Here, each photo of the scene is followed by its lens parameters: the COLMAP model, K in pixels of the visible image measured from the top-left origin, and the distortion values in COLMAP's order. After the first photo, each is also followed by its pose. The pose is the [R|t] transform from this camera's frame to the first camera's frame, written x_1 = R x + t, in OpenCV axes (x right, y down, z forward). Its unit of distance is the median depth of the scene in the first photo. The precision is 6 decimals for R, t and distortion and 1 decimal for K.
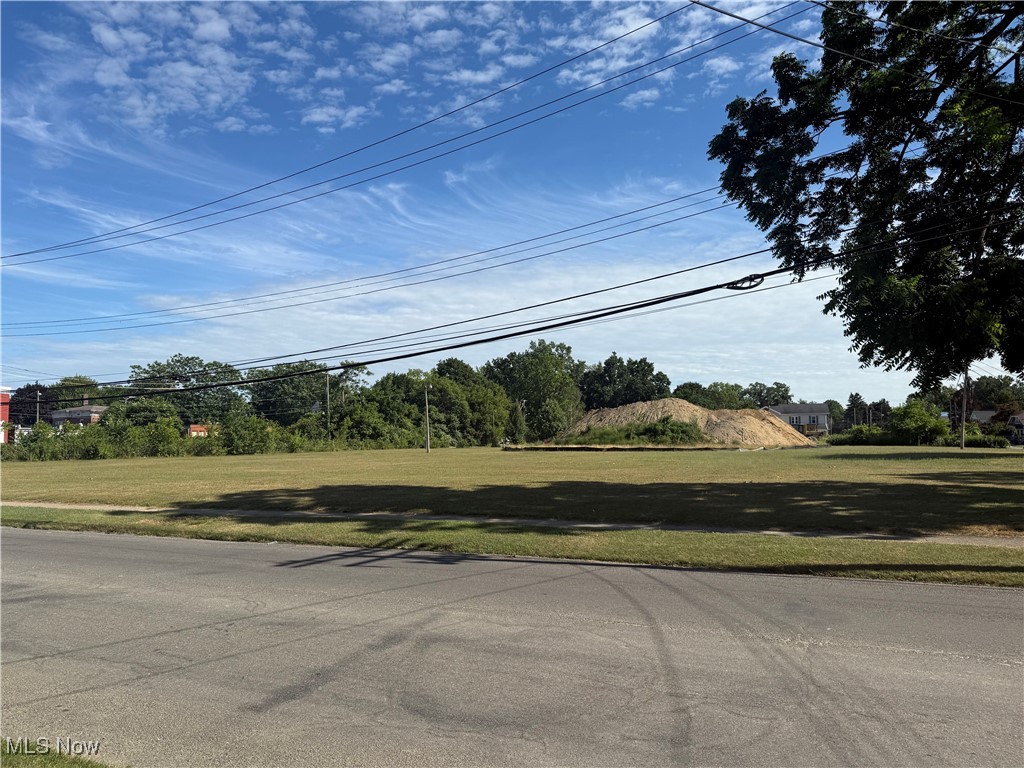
lens RADIAL K [[717.6, 0, 507.1], [0, 717.6, 394.3], [0, 0, 1]] dist [0.015553, -0.024541]
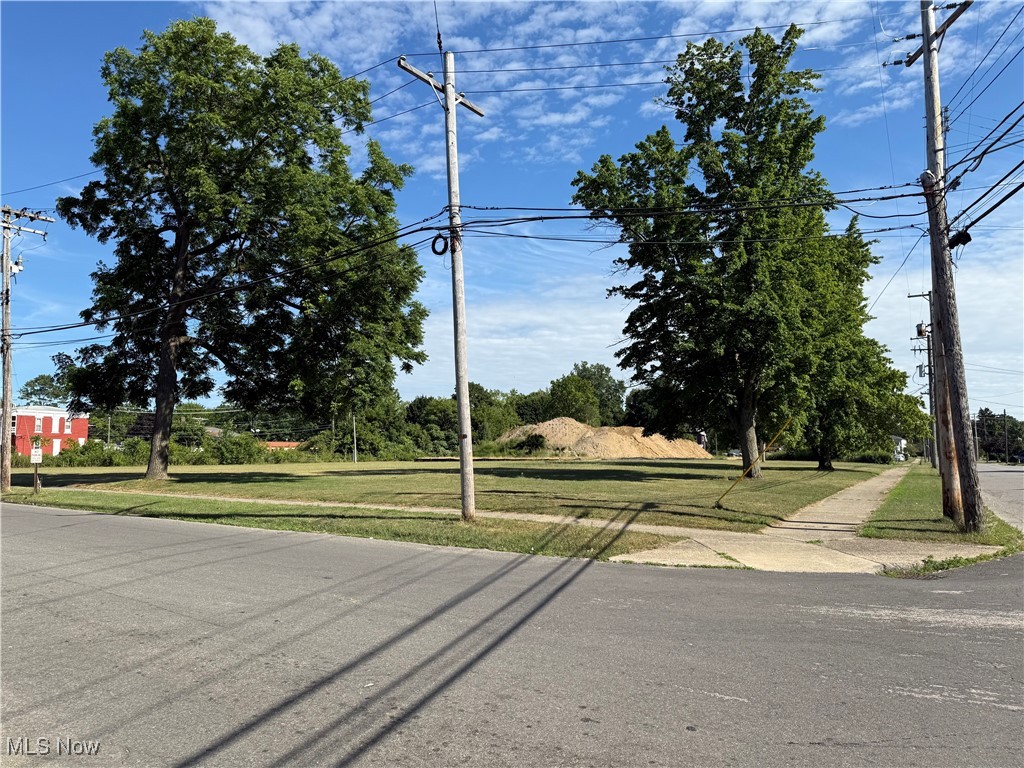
lens RADIAL K [[717.6, 0, 529.0], [0, 717.6, 374.7], [0, 0, 1]] dist [0.015553, -0.024541]
pose [[0.976316, -0.021050, -0.215324, 0.478680], [0.009671, 0.998507, -0.053765, -0.001728], [0.216134, 0.050409, 0.975061, -0.162164]]
